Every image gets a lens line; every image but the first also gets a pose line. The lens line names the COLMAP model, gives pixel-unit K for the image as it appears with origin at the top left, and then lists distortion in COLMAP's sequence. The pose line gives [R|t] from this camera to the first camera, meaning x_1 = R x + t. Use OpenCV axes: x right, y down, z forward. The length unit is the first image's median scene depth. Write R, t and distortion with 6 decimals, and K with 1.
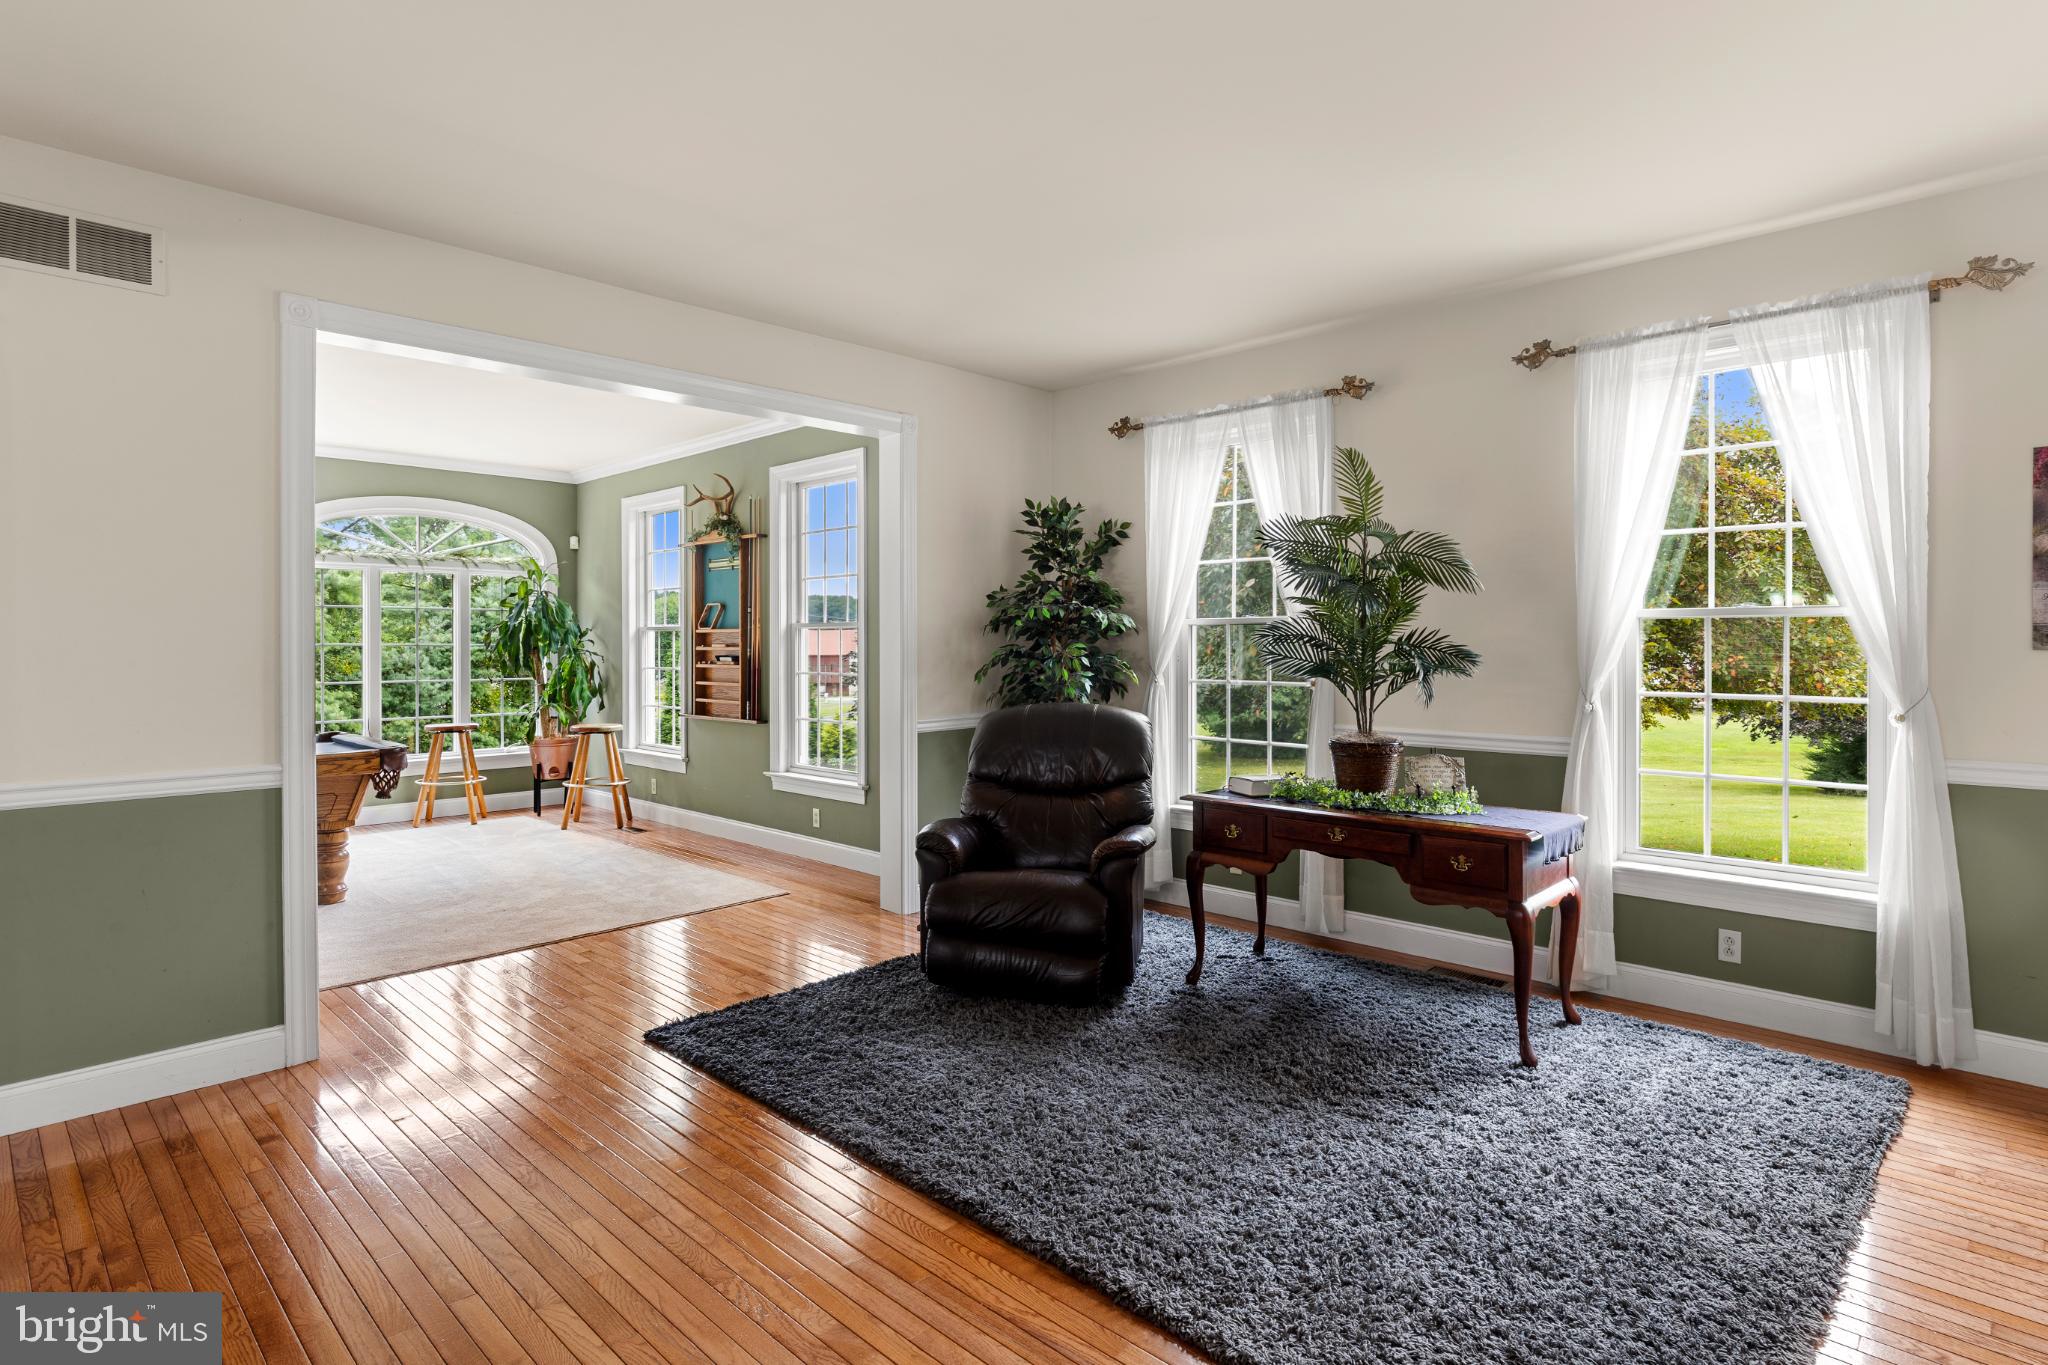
lens RADIAL K [[1048.8, 0, 1044.2], [0, 1048.8, 655.1], [0, 0, 1]] dist [-0.003240, -0.001106]
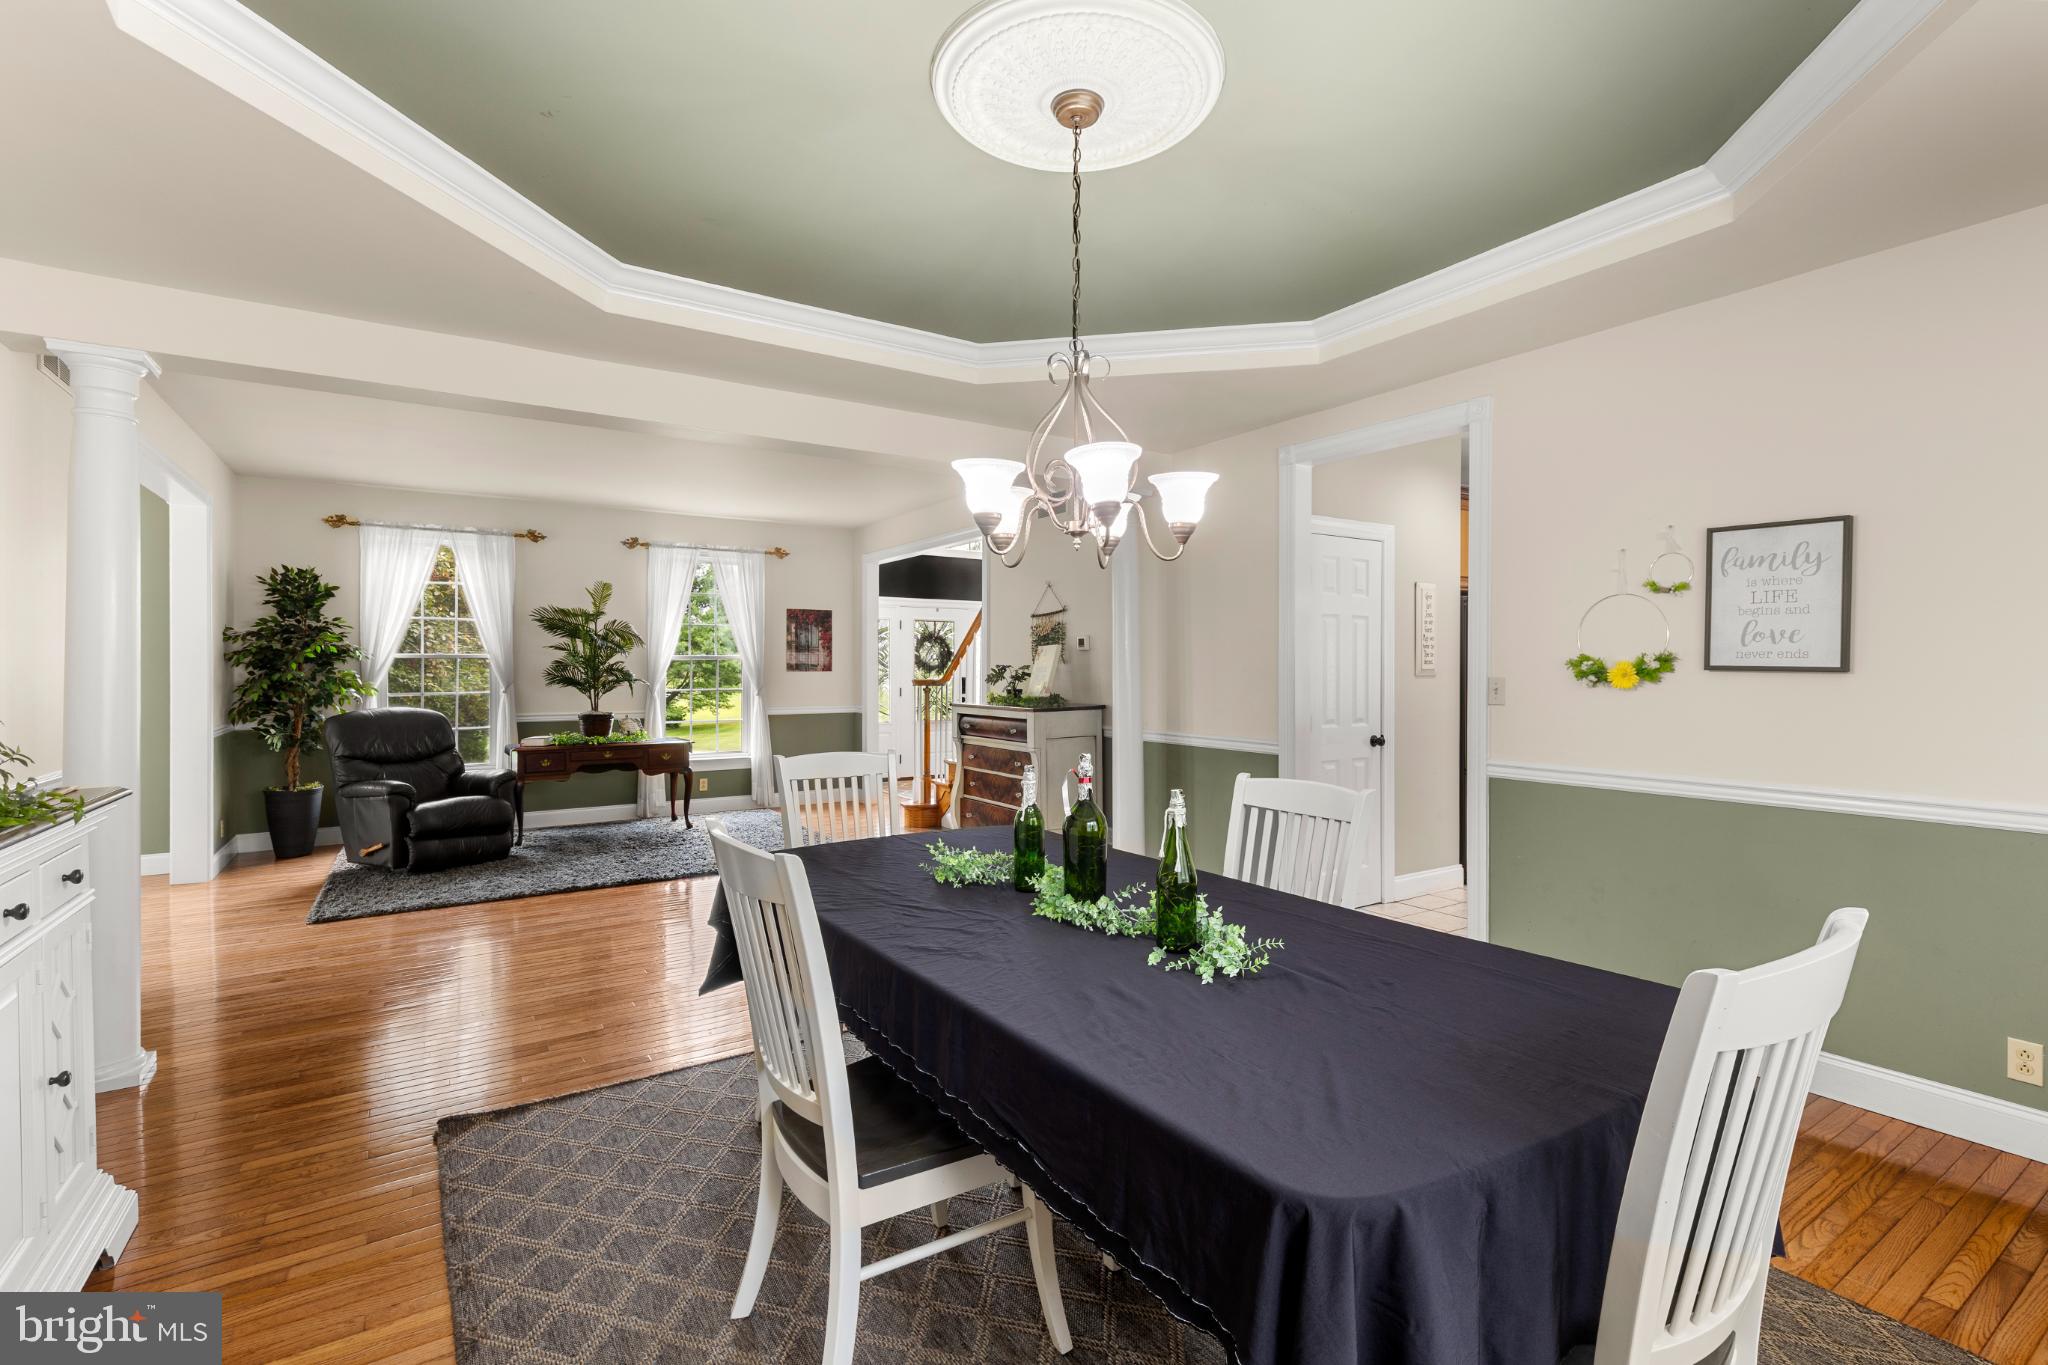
lens RADIAL K [[925.0, 0, 1033.4], [0, 925.0, 668.3], [0, 0, 1]] dist [0.000104, -0.000536]
pose [[0.233339, 0.002012, 0.972393, -1.362510], [0.013225, 0.999899, -0.005242, 0.008893], [-0.972306, 0.014083, 0.233289, -0.334005]]
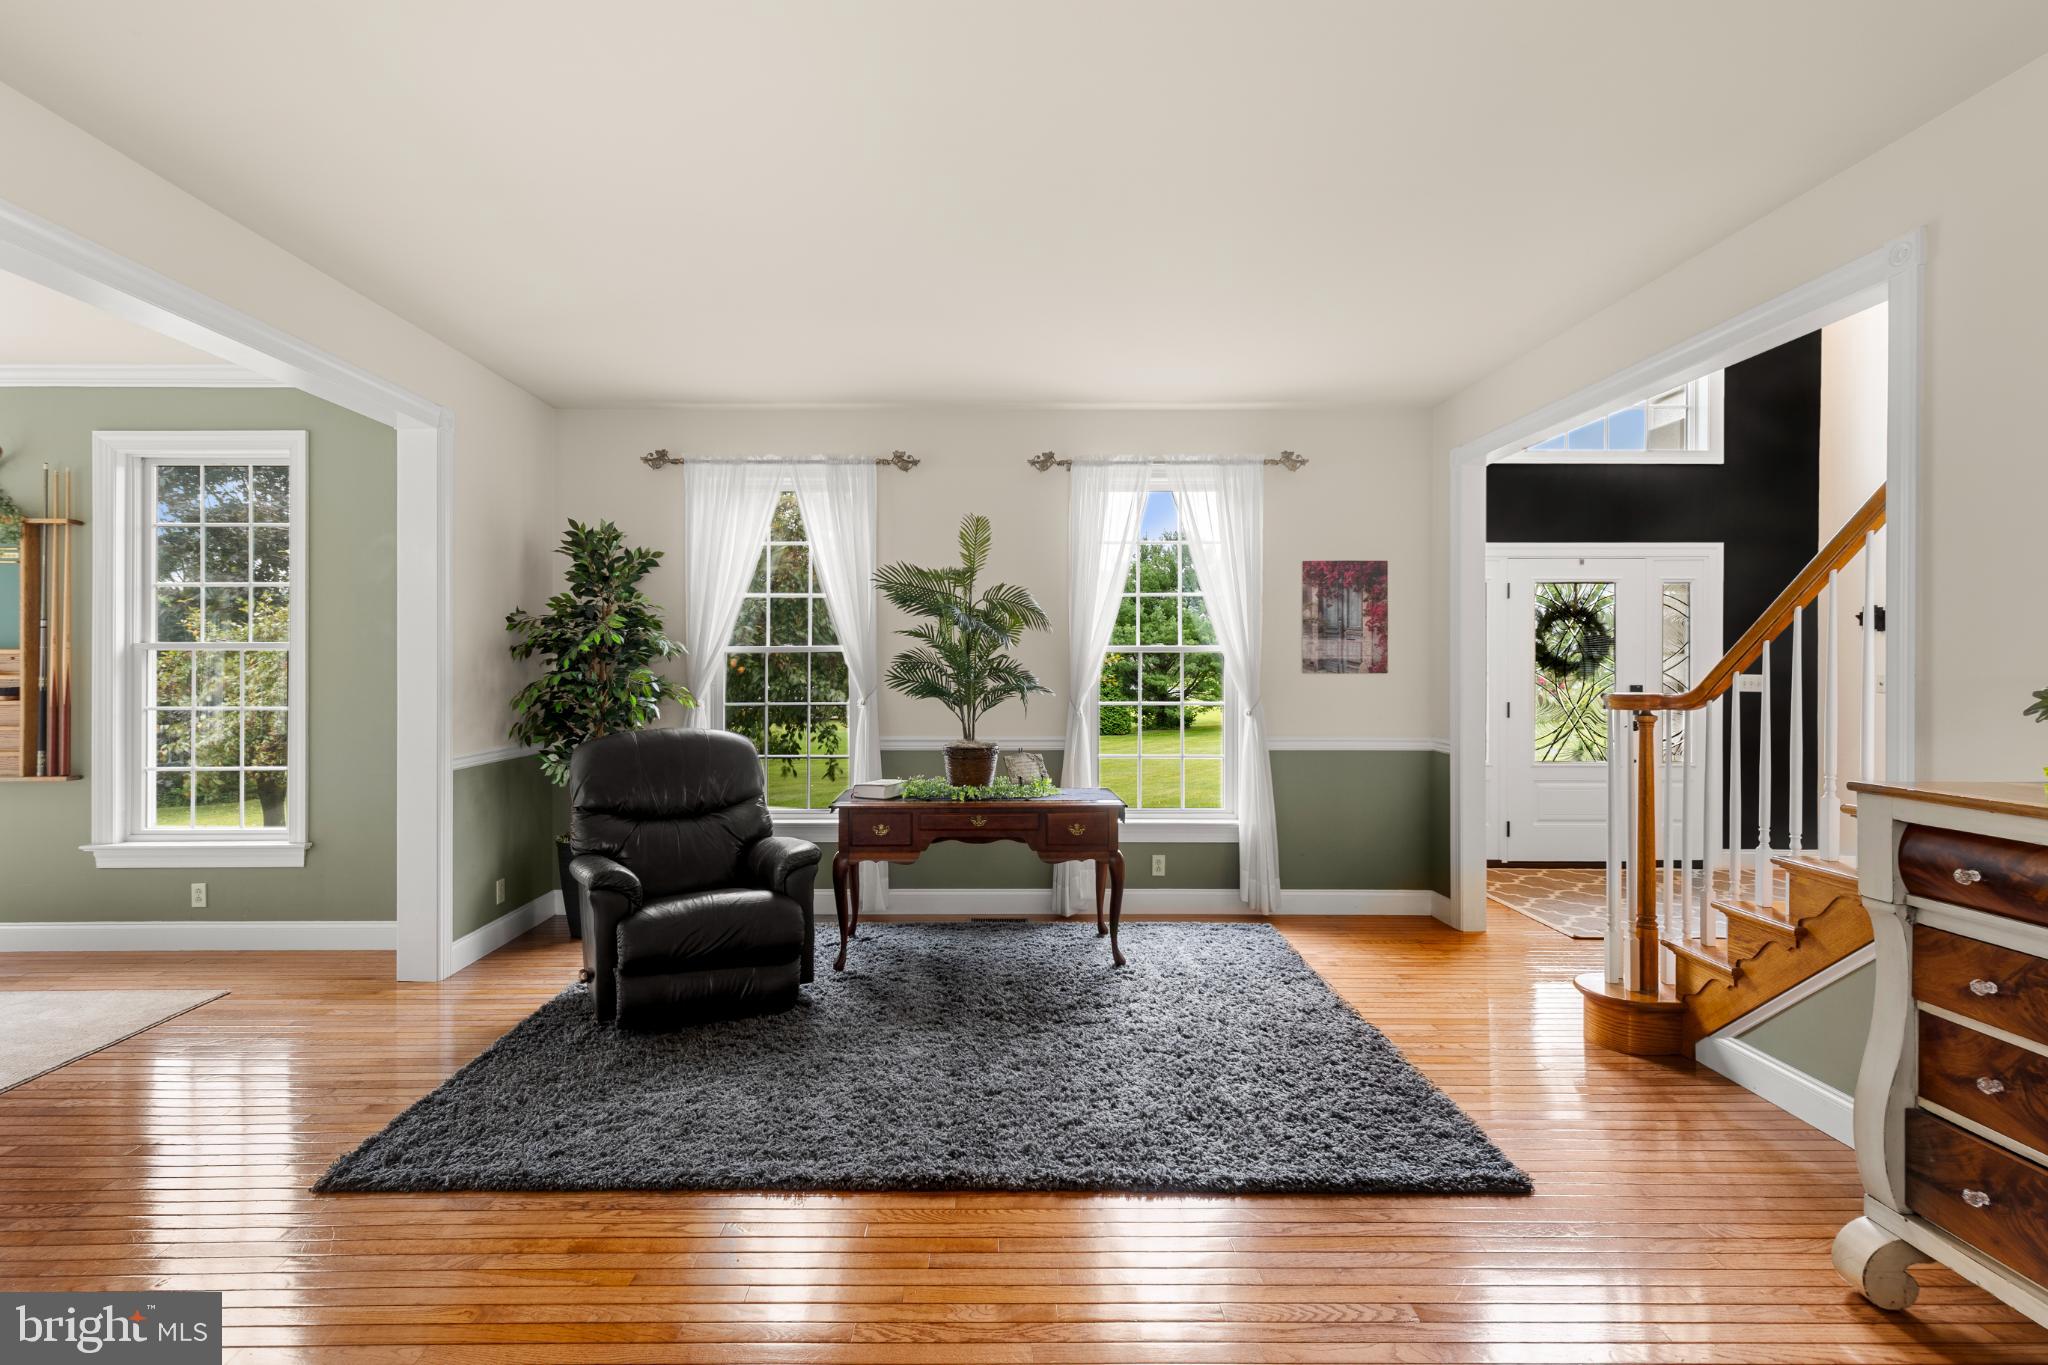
lens RADIAL K [[929.7, 0, 996.3], [0, 929.7, 673.7], [0, 0, 1]] dist [0.004124, -0.000291]
pose [[0.726924, -0.002027, 0.686715, -0.448204], [0.008059, 0.999952, -0.005579, 0.000813], [-0.686671, 0.009589, 0.726905, 0.161892]]
